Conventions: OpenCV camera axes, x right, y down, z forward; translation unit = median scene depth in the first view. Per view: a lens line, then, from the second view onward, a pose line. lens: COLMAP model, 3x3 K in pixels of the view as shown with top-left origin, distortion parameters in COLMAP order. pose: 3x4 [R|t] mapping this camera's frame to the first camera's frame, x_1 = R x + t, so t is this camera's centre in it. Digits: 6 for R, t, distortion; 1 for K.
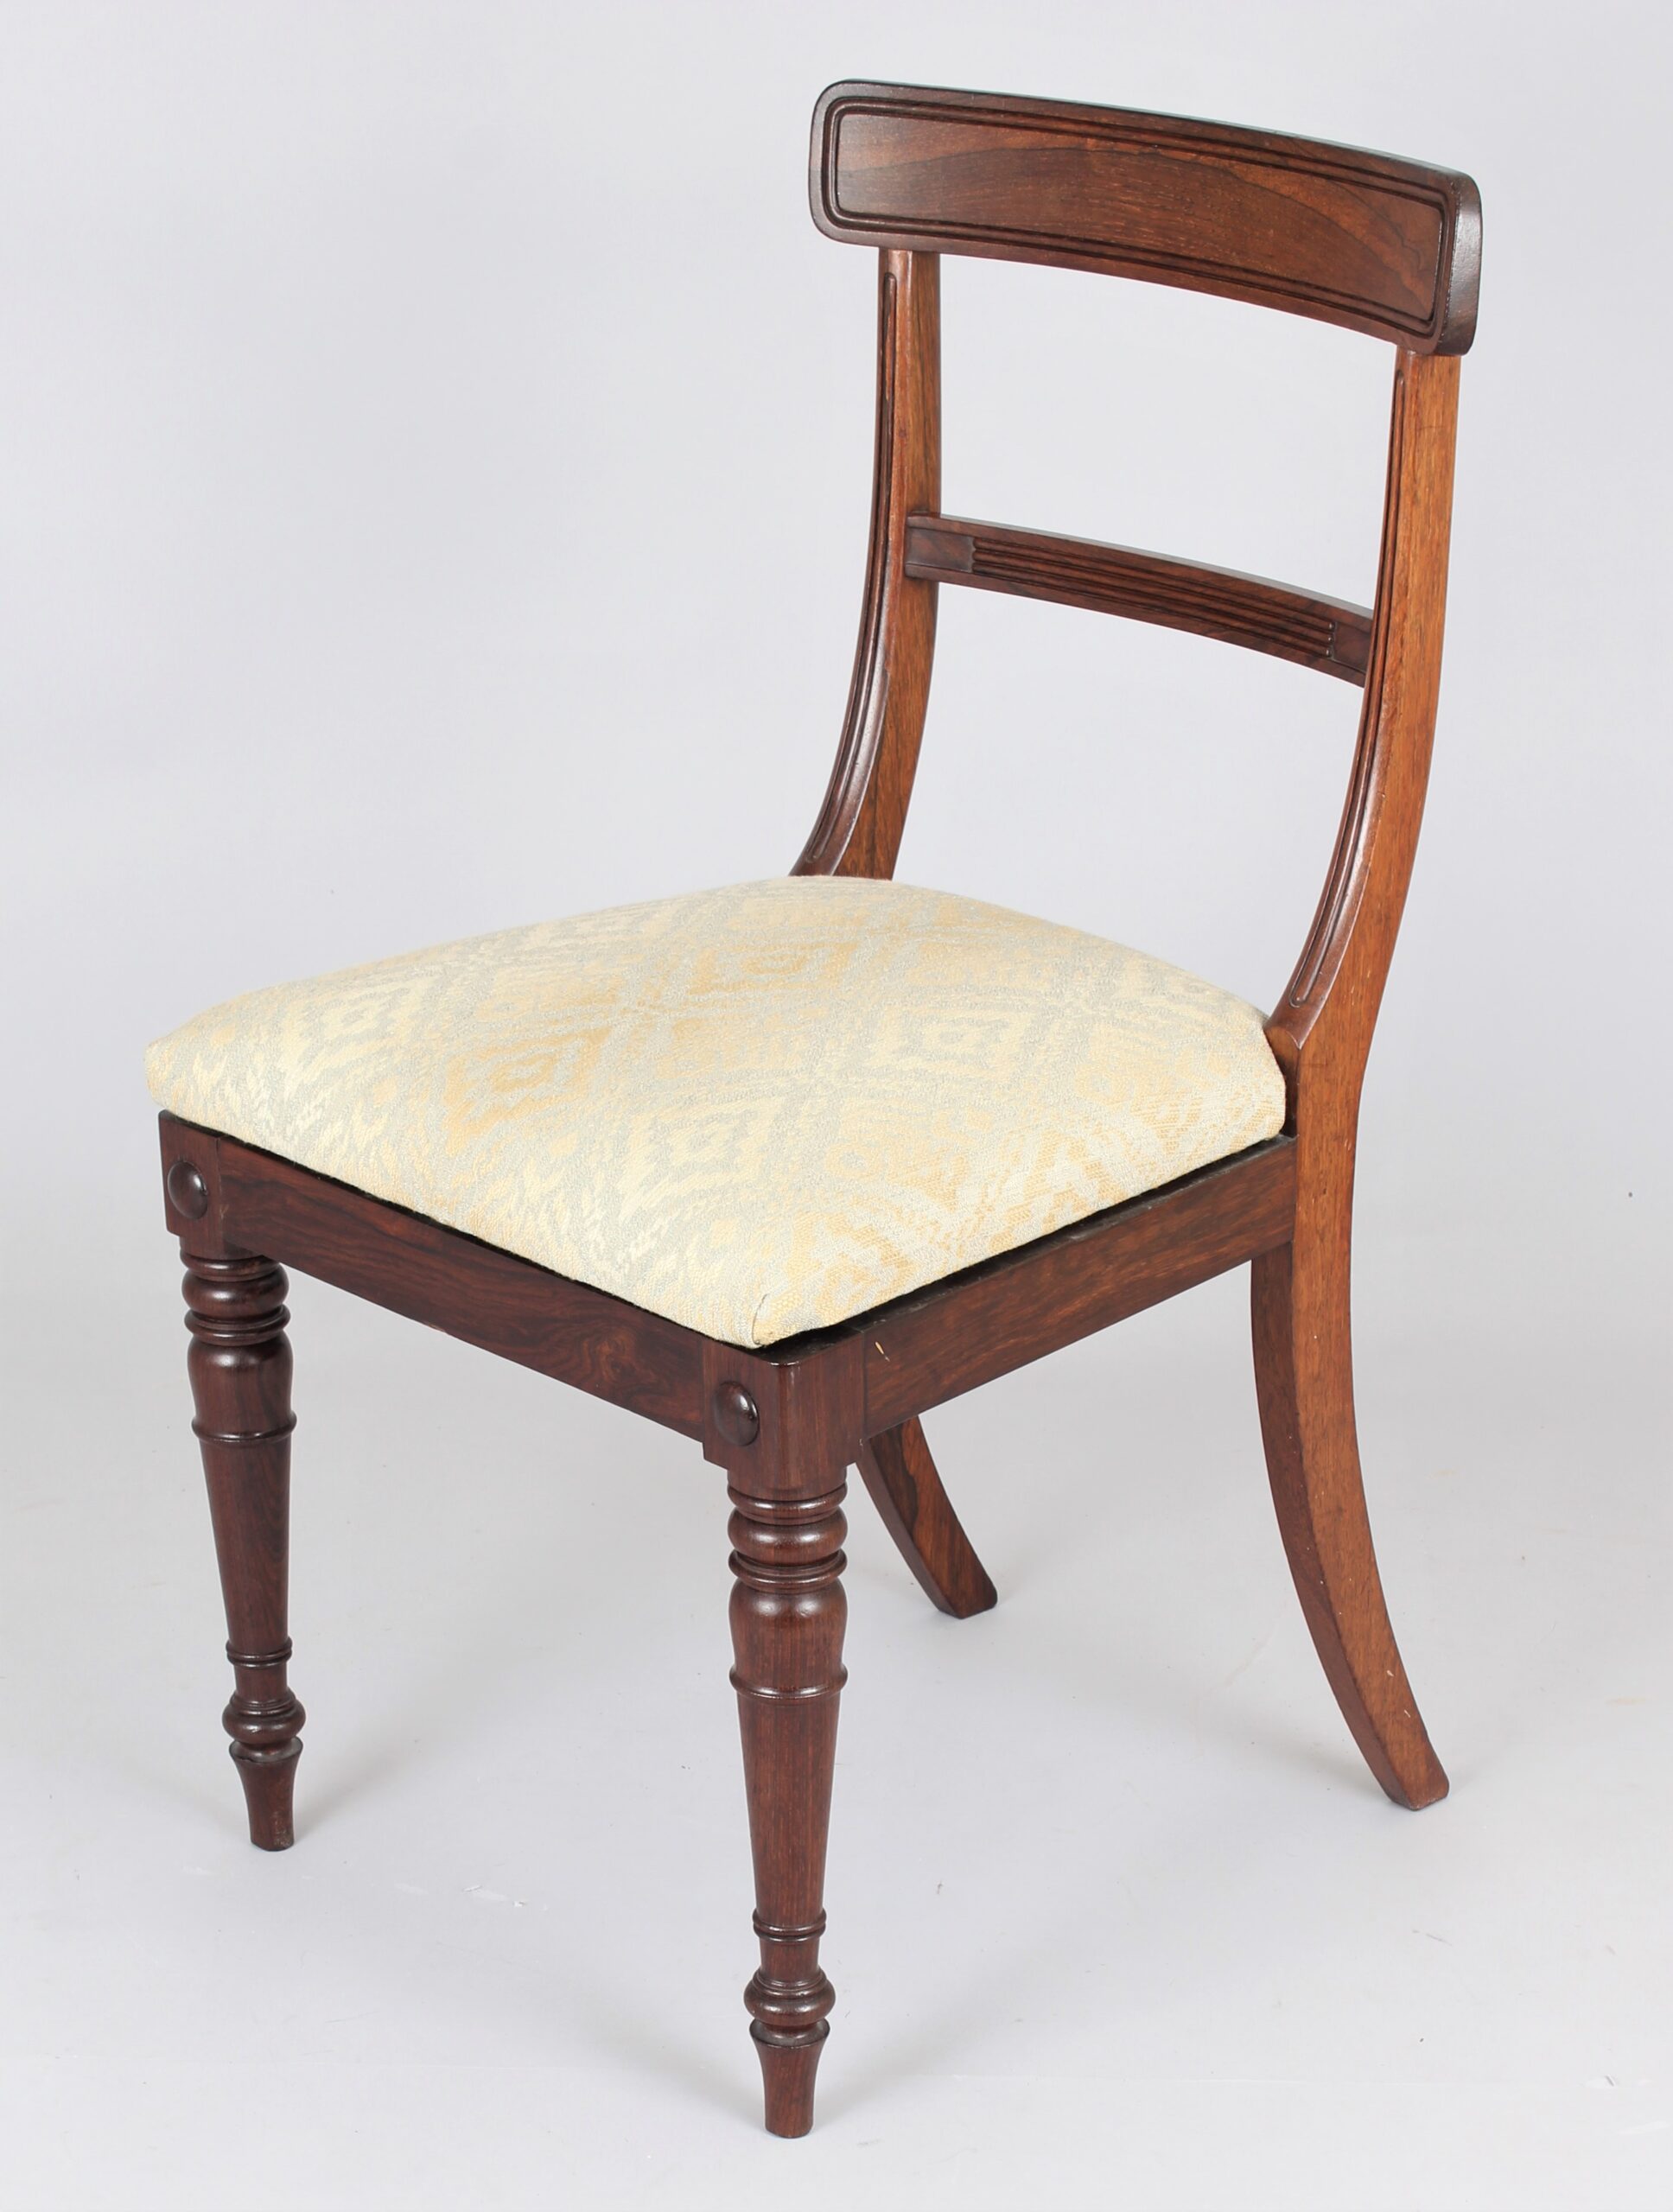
lens RADIAL K [[3880.5, 0, 836.5], [0, 3880.5, 1106.0], [0, 0, 1]] dist [-0.264251, 2.505497]
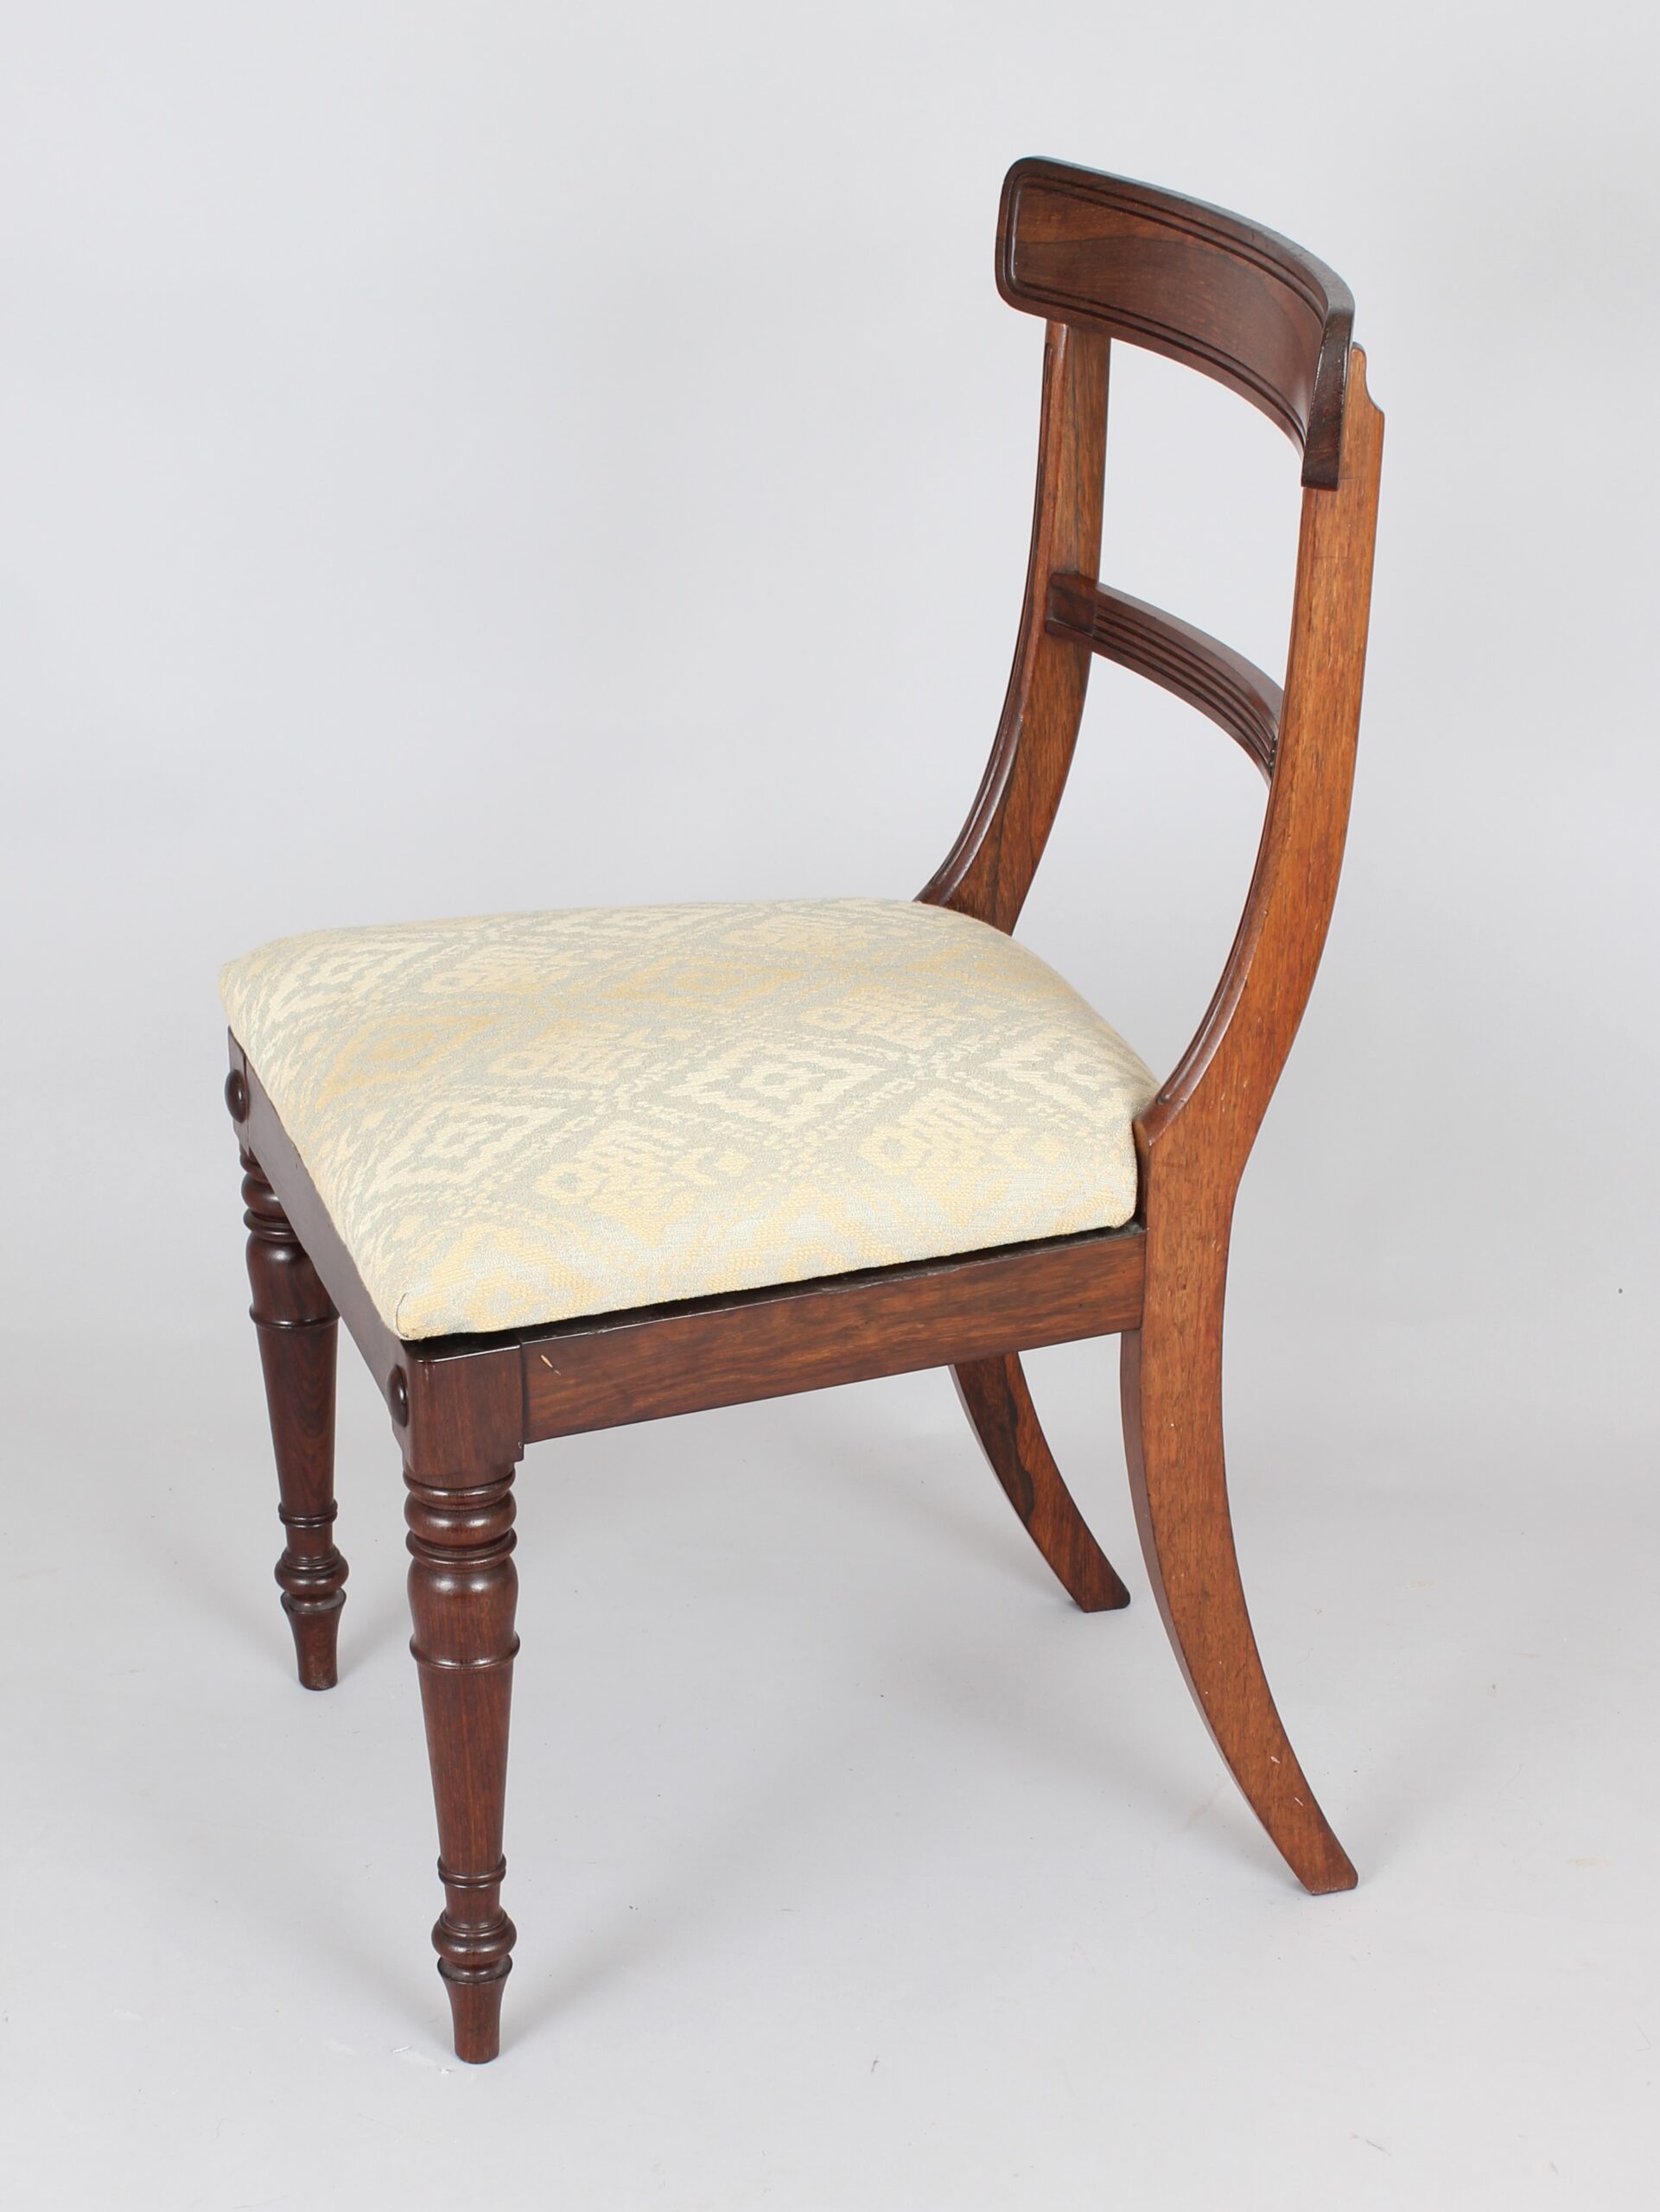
lens RADIAL K [[3481.7, 0, 830.3], [0, 3481.7, 1061.0], [0, 0, 1]] dist [-0.055105, -0.051437]
pose [[0.950969, 0.165294, -0.261410, 0.260677], [-0.161893, 0.986200, 0.034649, -0.051918], [0.263529, 0.009371, 0.964606, 0.087436]]
